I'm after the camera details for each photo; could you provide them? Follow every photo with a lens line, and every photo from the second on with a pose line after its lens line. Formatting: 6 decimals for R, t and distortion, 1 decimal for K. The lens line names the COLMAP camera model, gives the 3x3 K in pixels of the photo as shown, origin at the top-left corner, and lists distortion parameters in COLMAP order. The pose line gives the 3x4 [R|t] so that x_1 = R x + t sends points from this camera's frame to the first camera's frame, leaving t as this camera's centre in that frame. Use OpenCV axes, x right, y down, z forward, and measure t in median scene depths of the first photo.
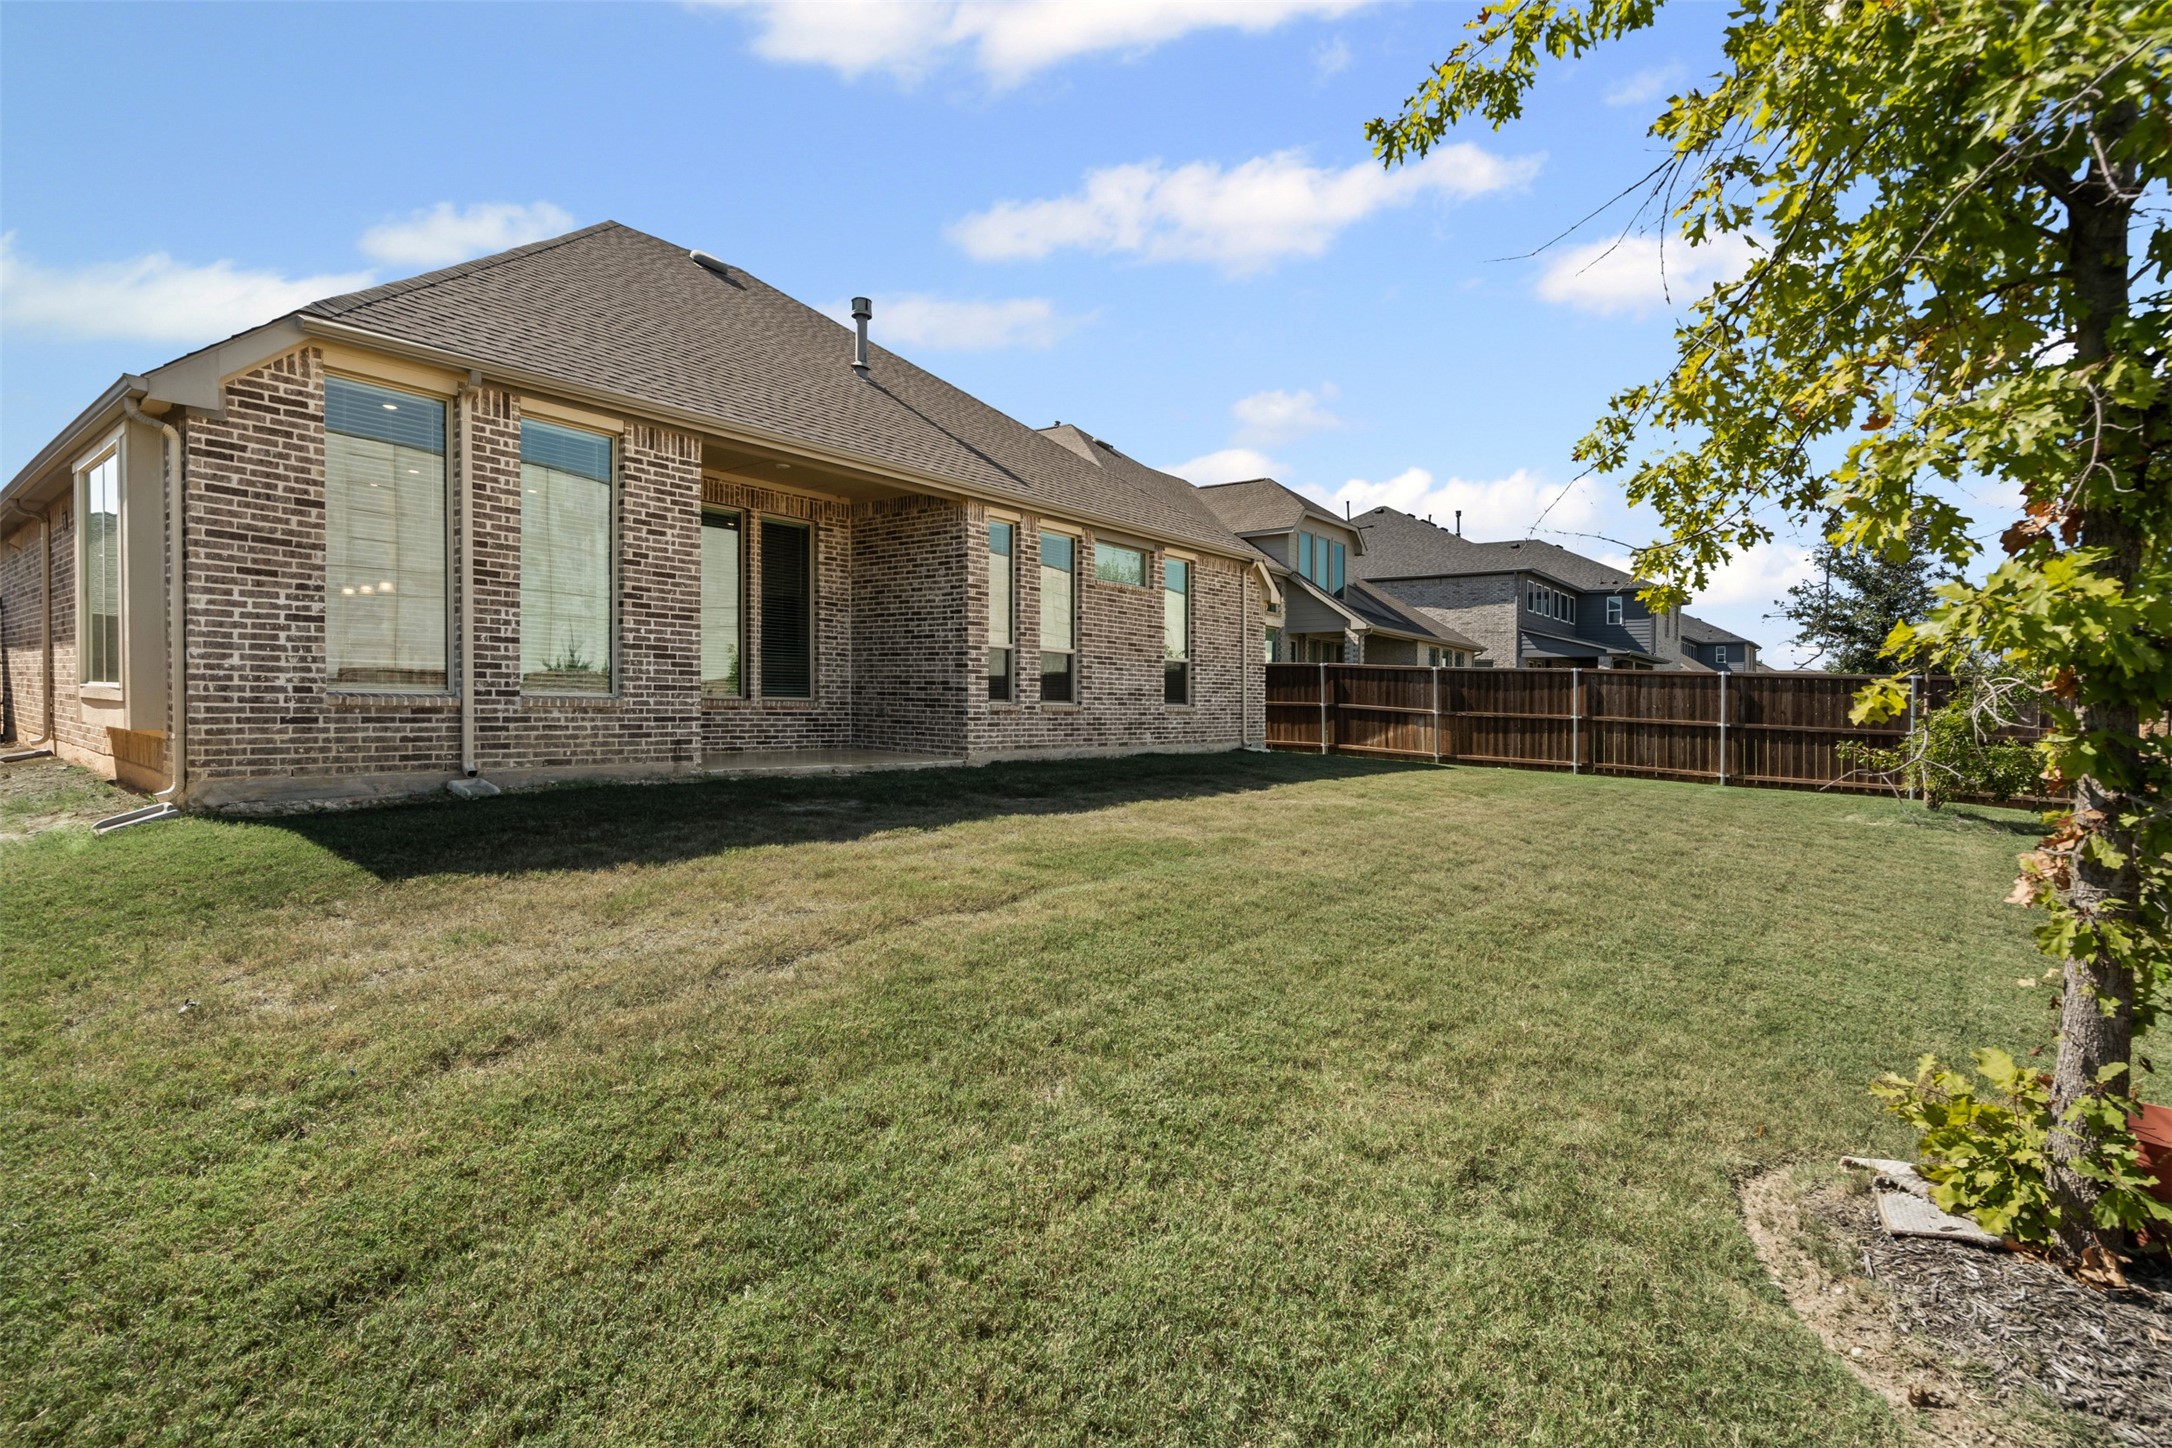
lens RADIAL K [[1008.4, 0, 1101.1], [0, 1008.4, 706.0], [0, 0, 1]] dist [-0.000861, -0.000282]
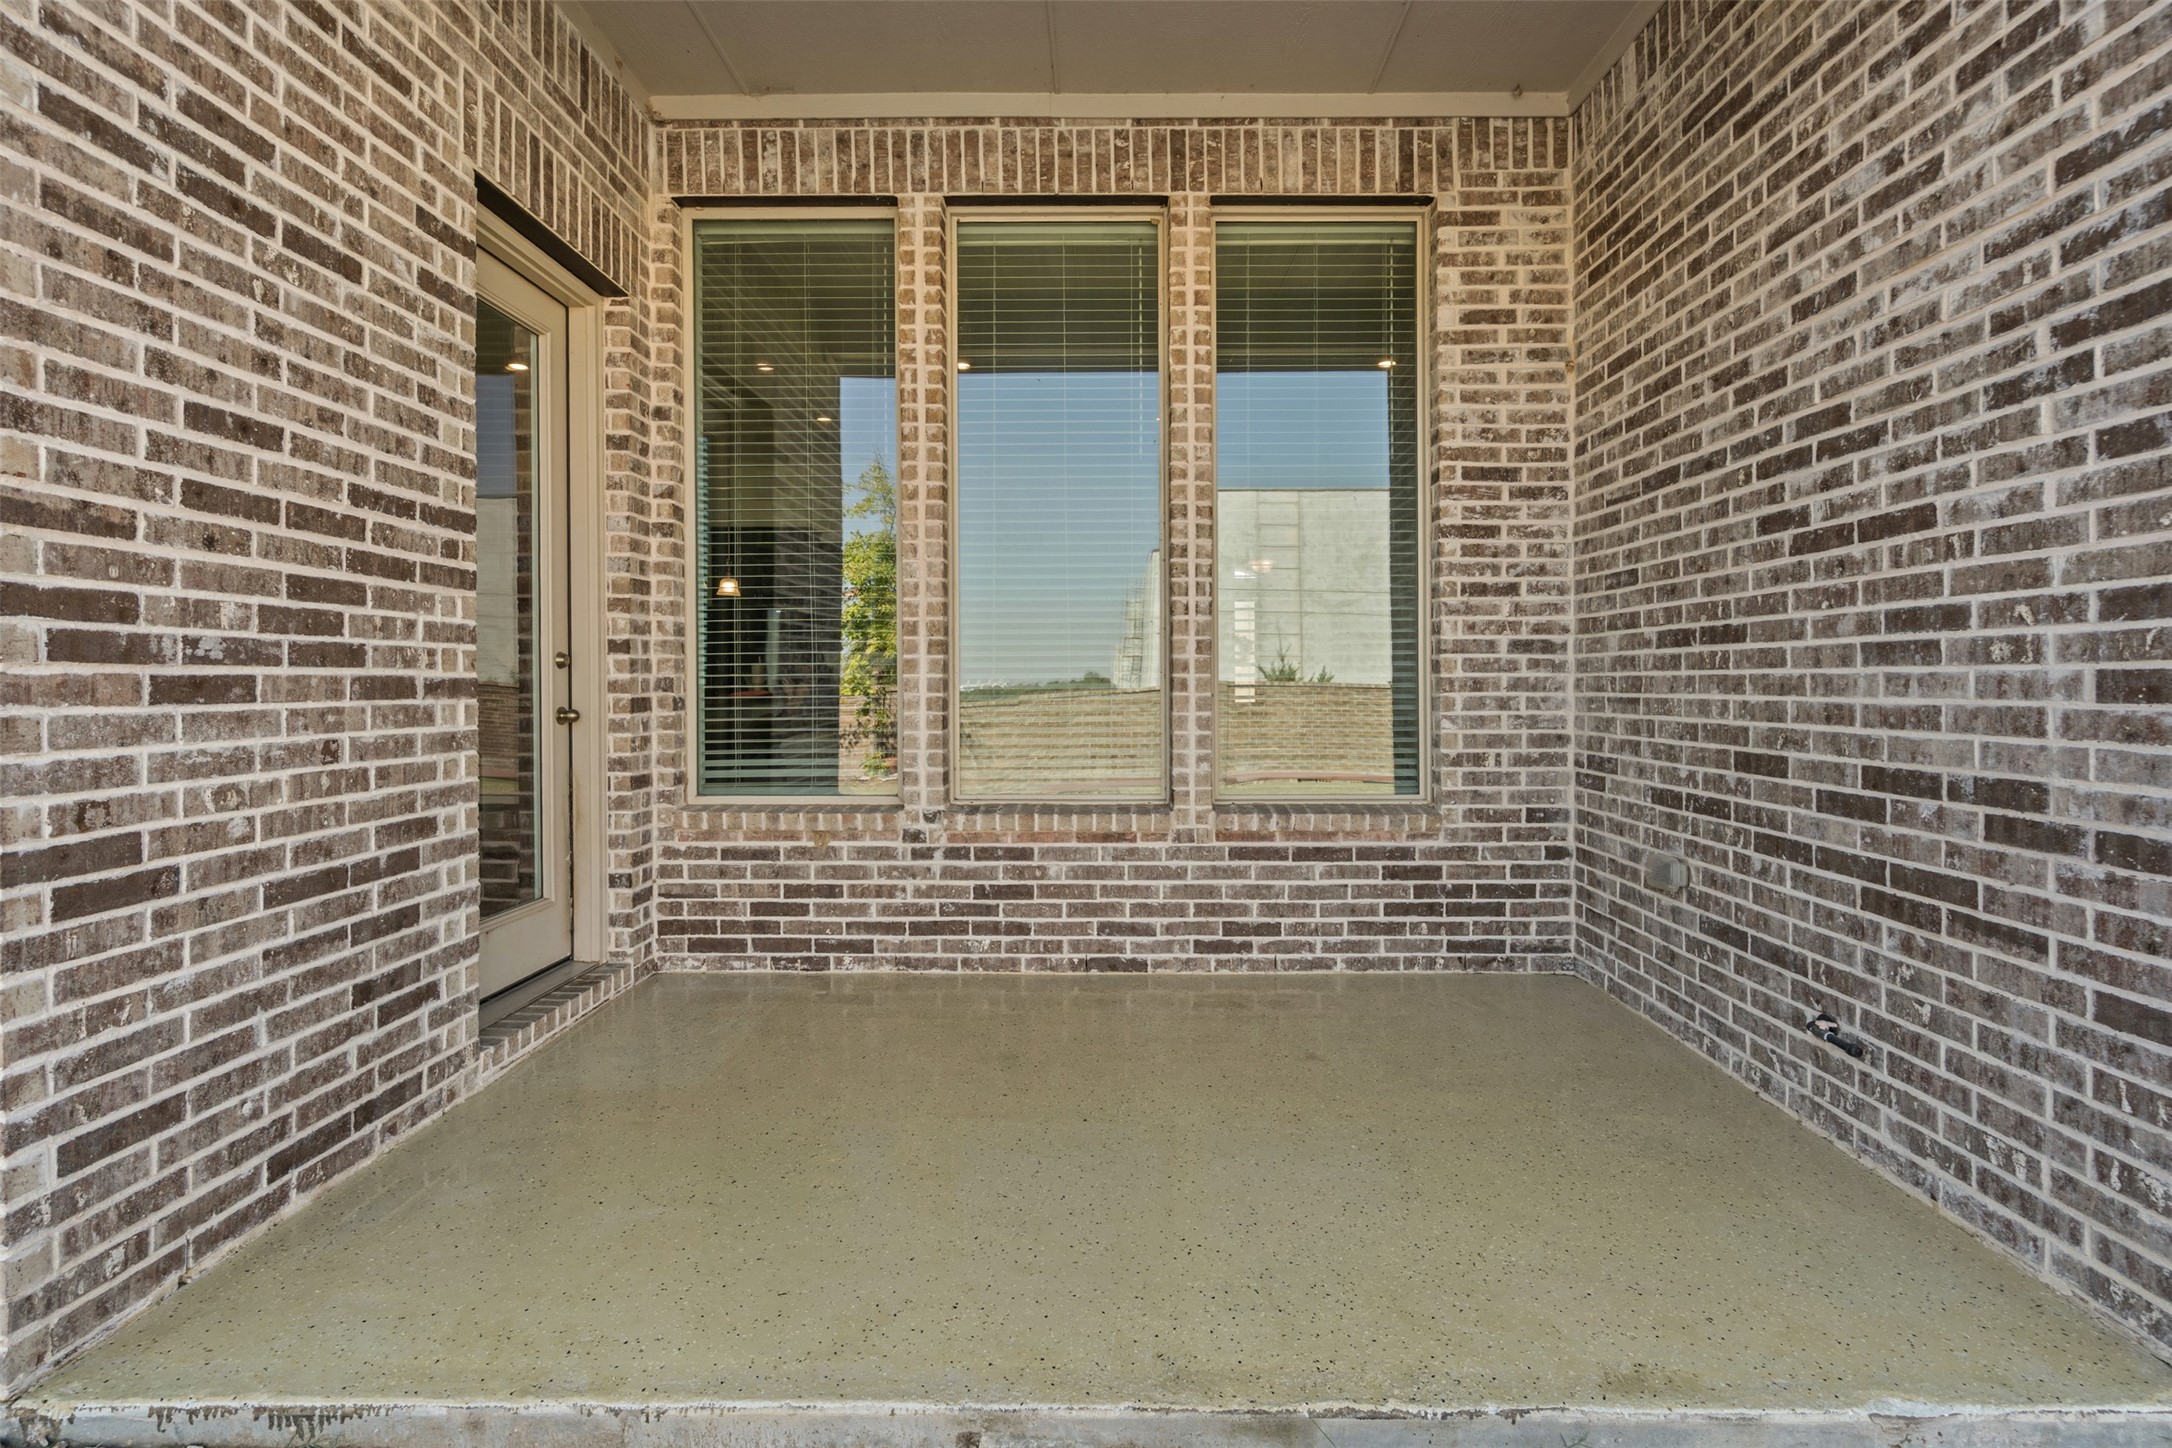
lens RADIAL K [[1008.4, 0, 1101.1], [0, 1008.4, 706.0], [0, 0, 1]] dist [-0.000861, -0.000282]
pose [[0.585270, -0.004390, -0.810826, -0.100795], [0.009712, 0.999952, 0.001596, -0.036555], [0.810780, -0.008809, 0.585285, 0.752440]]
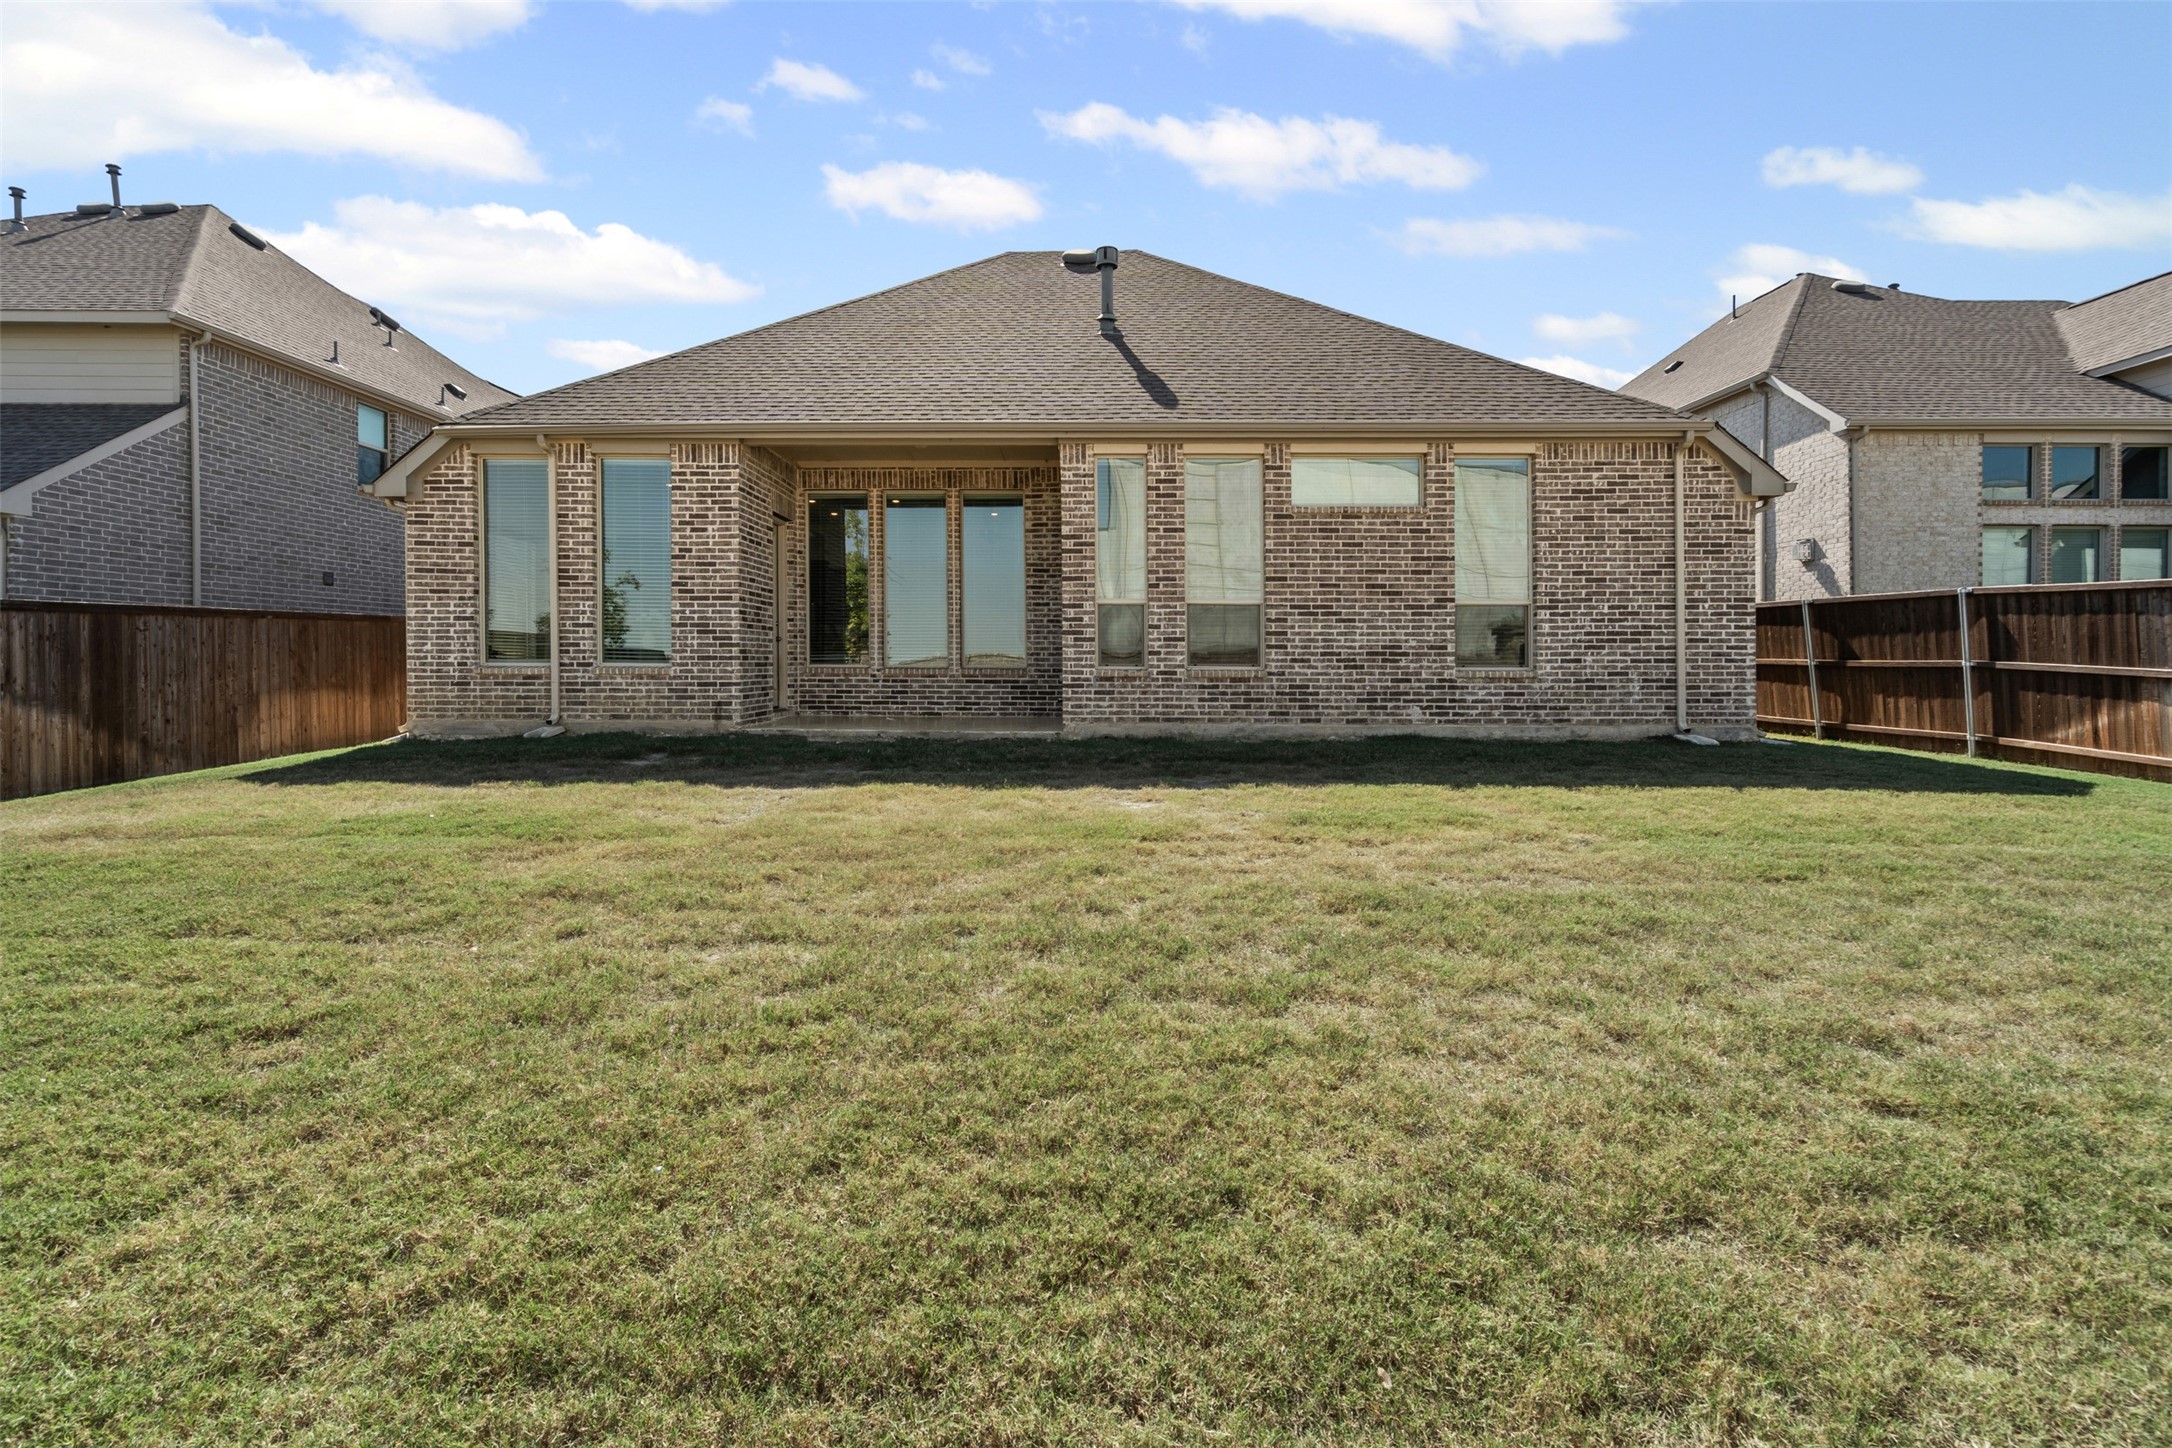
lens RADIAL K [[1008.4, 0, 1101.1], [0, 1008.4, 706.0], [0, 0, 1]] dist [-0.000861, -0.000282]
pose [[0.607466, 0.013377, -0.794233, 0.566040], [0.005304, 0.999768, 0.020896, 0.011410], [0.794328, -0.016906, 0.607253, 0.448215]]
